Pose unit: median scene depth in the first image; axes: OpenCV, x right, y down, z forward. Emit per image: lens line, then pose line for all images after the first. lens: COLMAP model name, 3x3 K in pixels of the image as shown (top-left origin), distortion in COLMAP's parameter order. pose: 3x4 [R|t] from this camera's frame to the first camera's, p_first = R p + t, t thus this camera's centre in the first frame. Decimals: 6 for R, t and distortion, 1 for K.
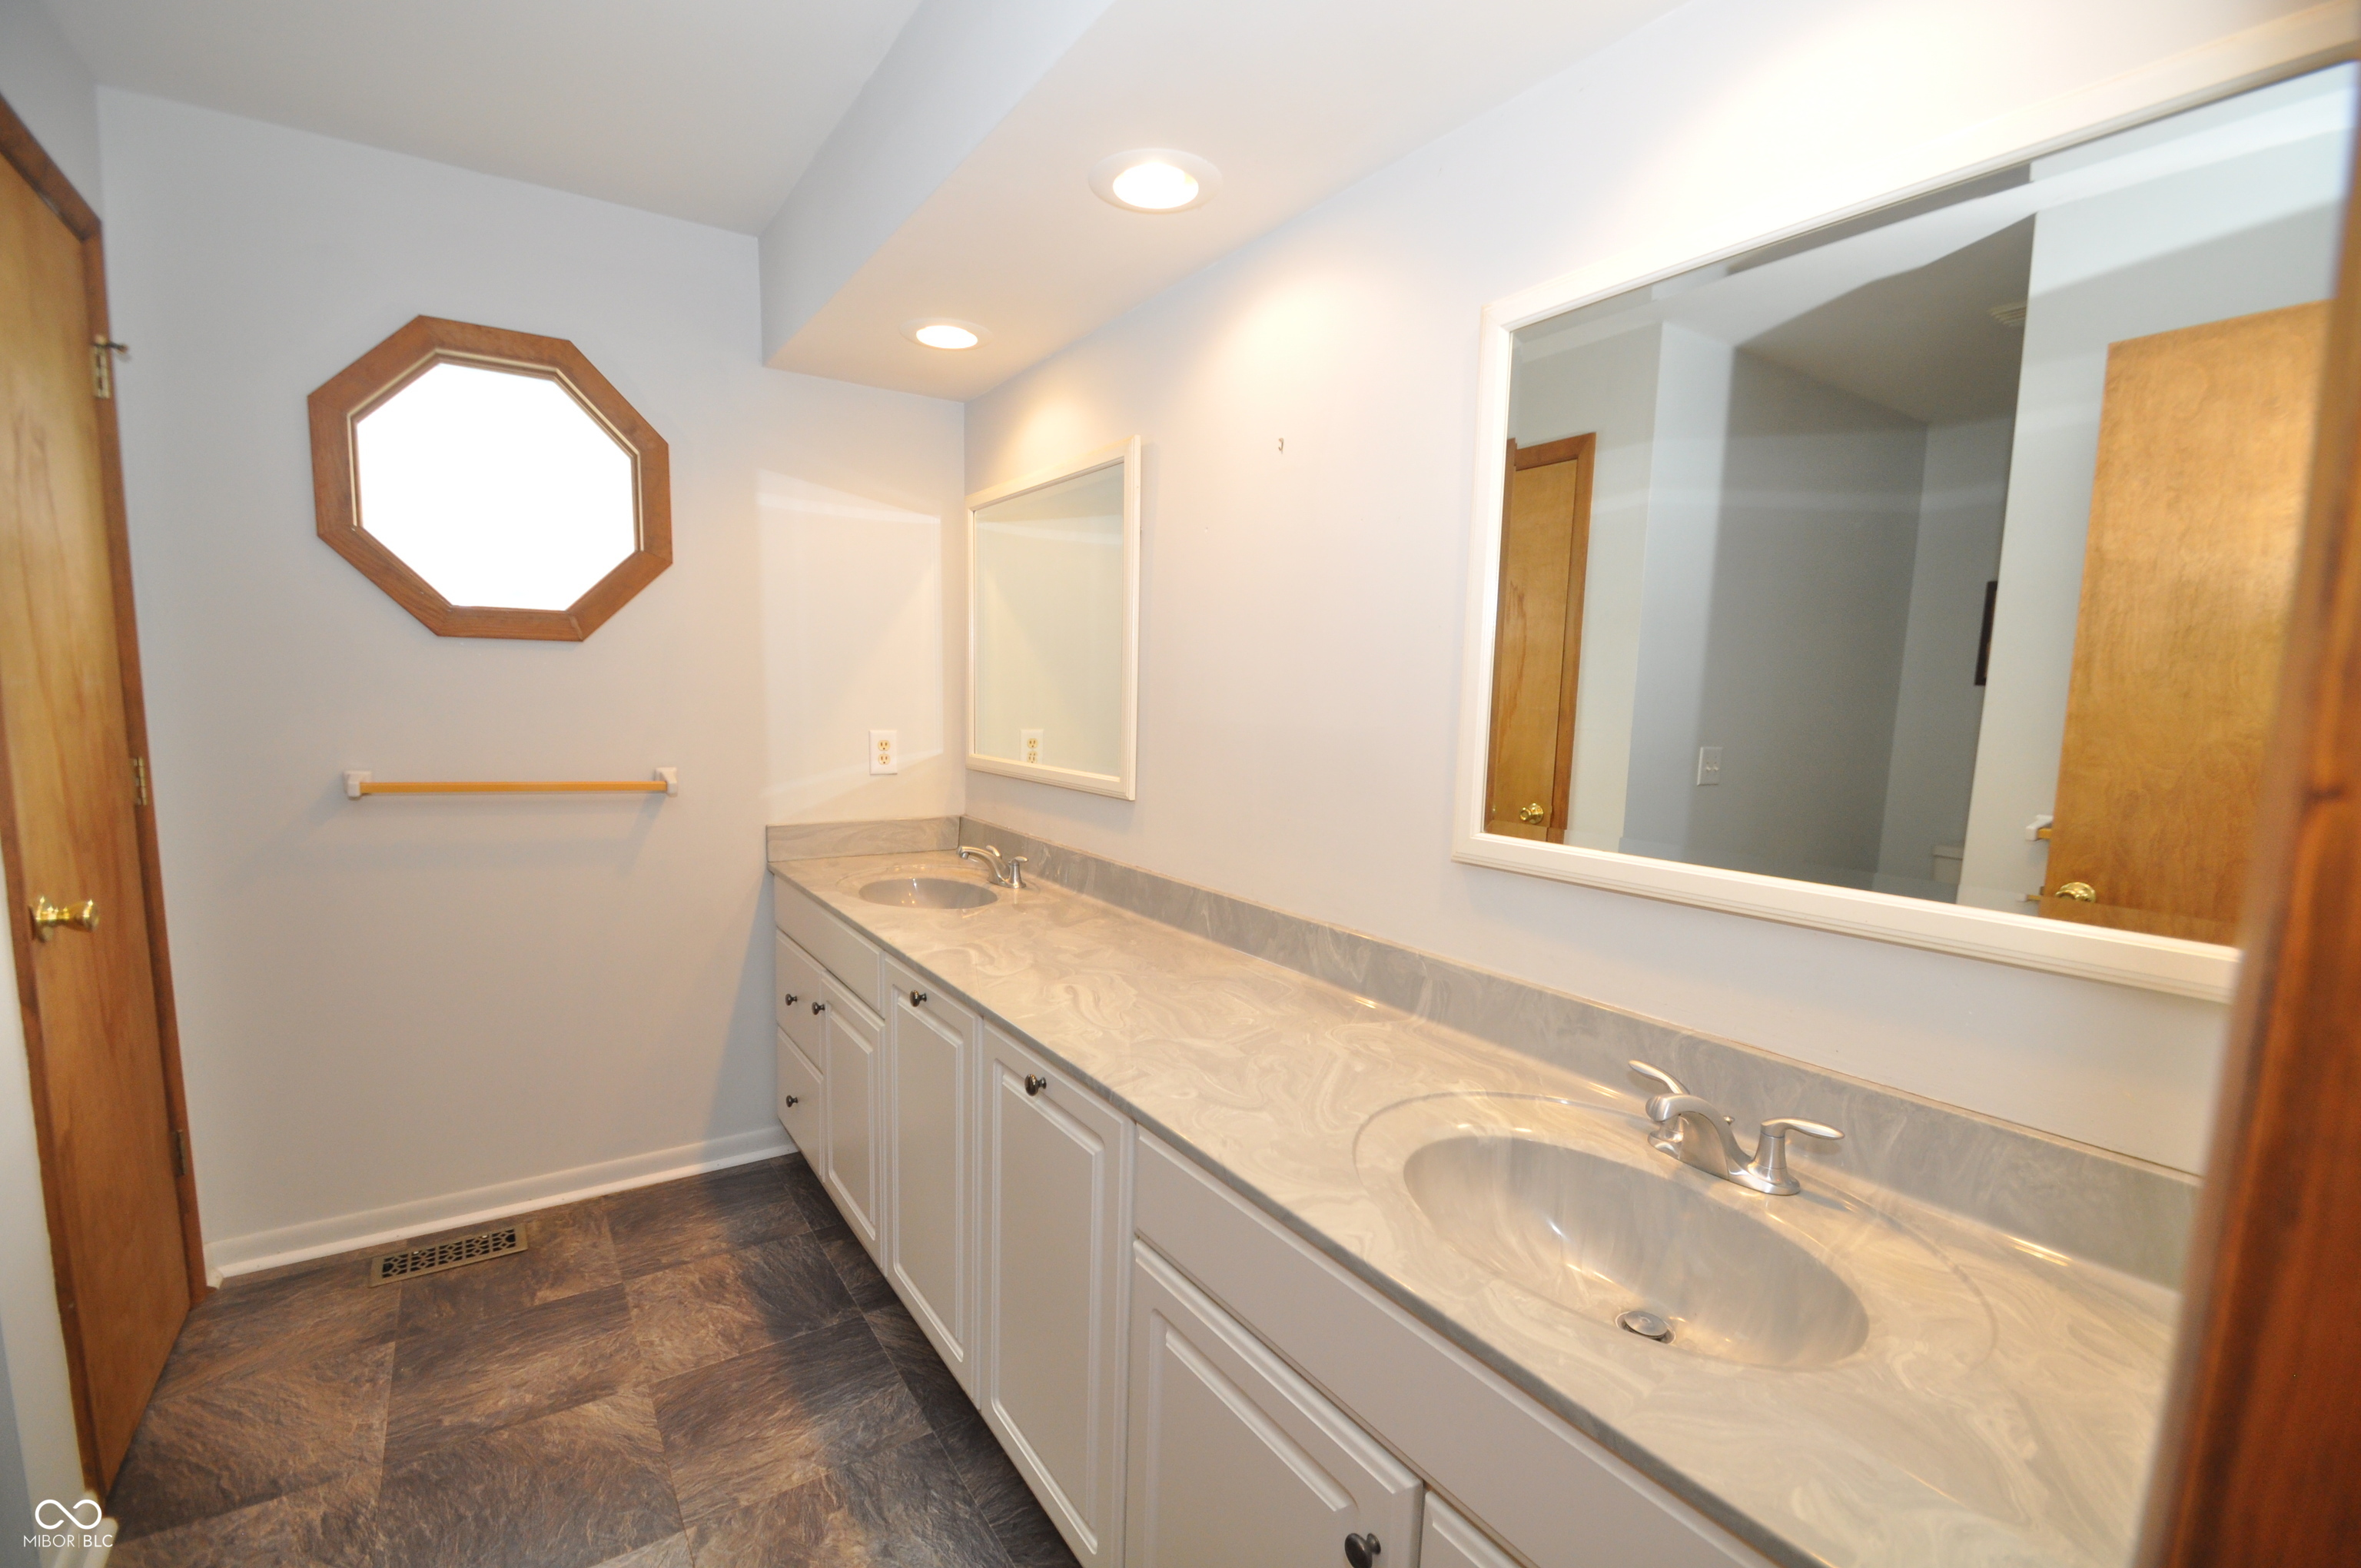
lens RADIAL K [[1027.7, 0, 1178.3], [0, 1027.7, 821.8], [0, 0, 1]] dist [0.013102, -0.016051]
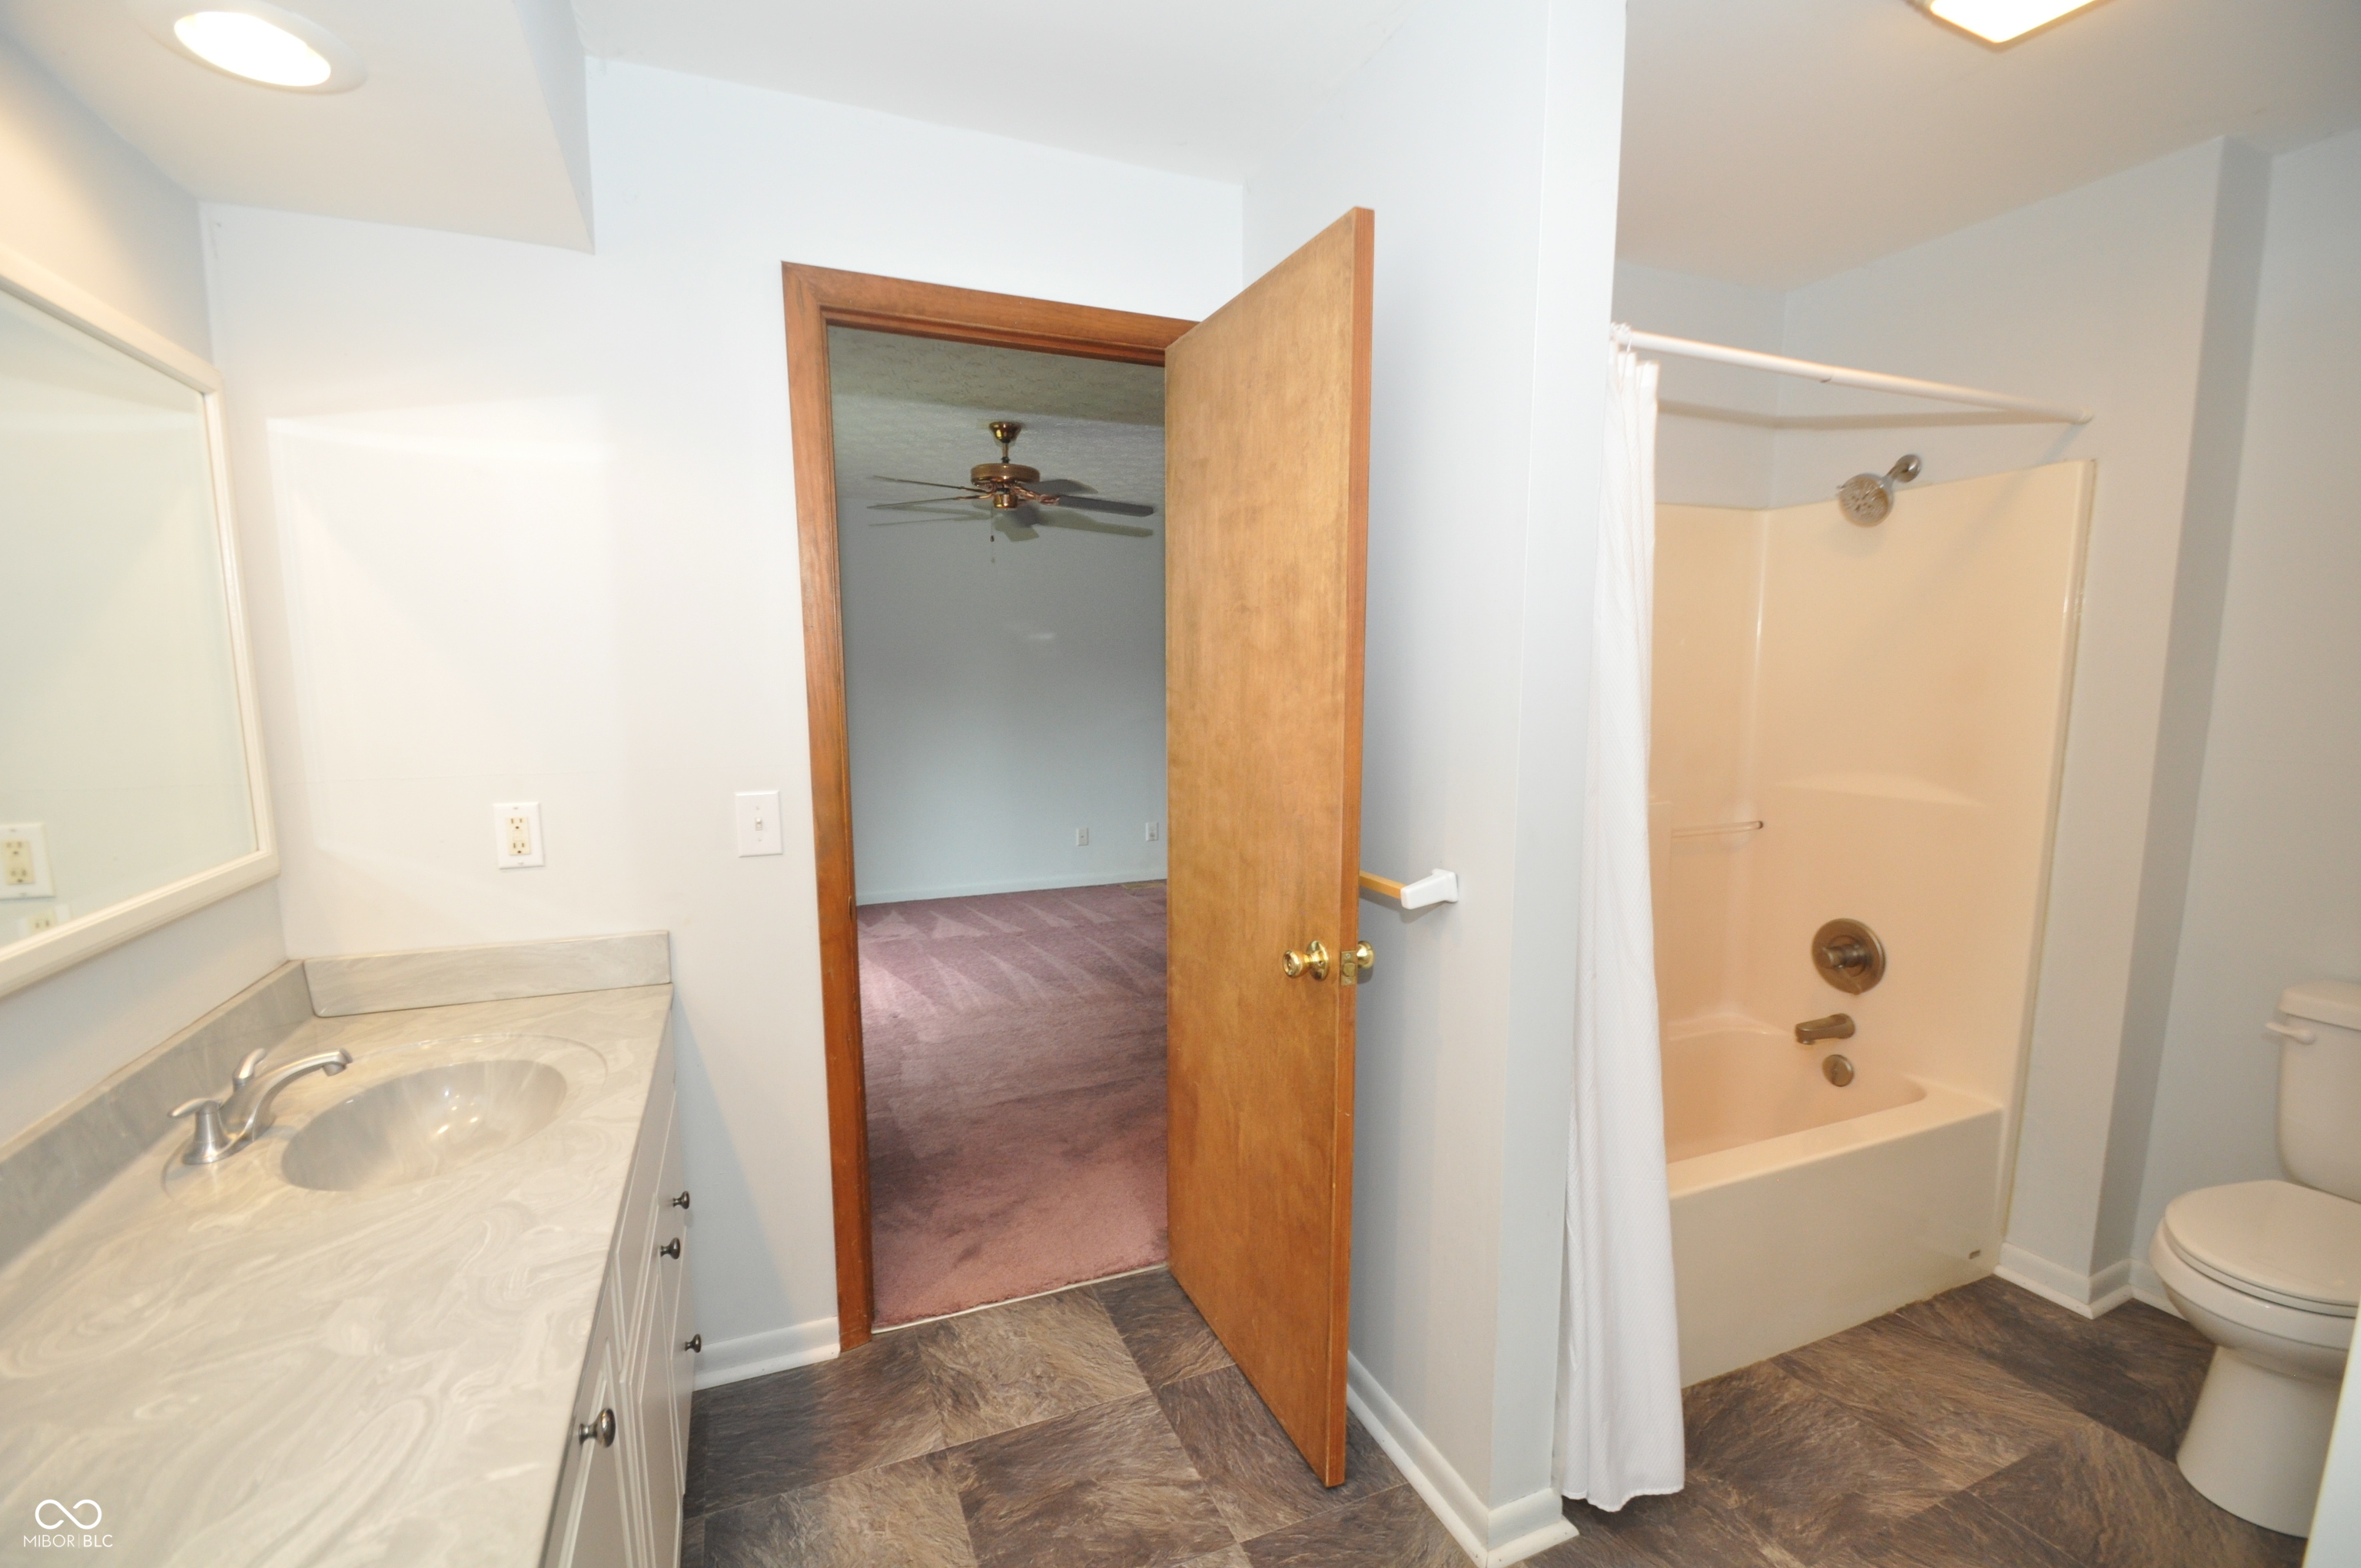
lens RADIAL K [[1027.7, 0, 1178.3], [0, 1027.7, 821.8], [0, 0, 1]] dist [0.013102, -0.016051]
pose [[-0.980479, -0.049727, 0.190234, -0.583463], [0.002648, 0.964066, 0.265650, -0.254360], [-0.196608, 0.260968, -0.945114, 1.442986]]
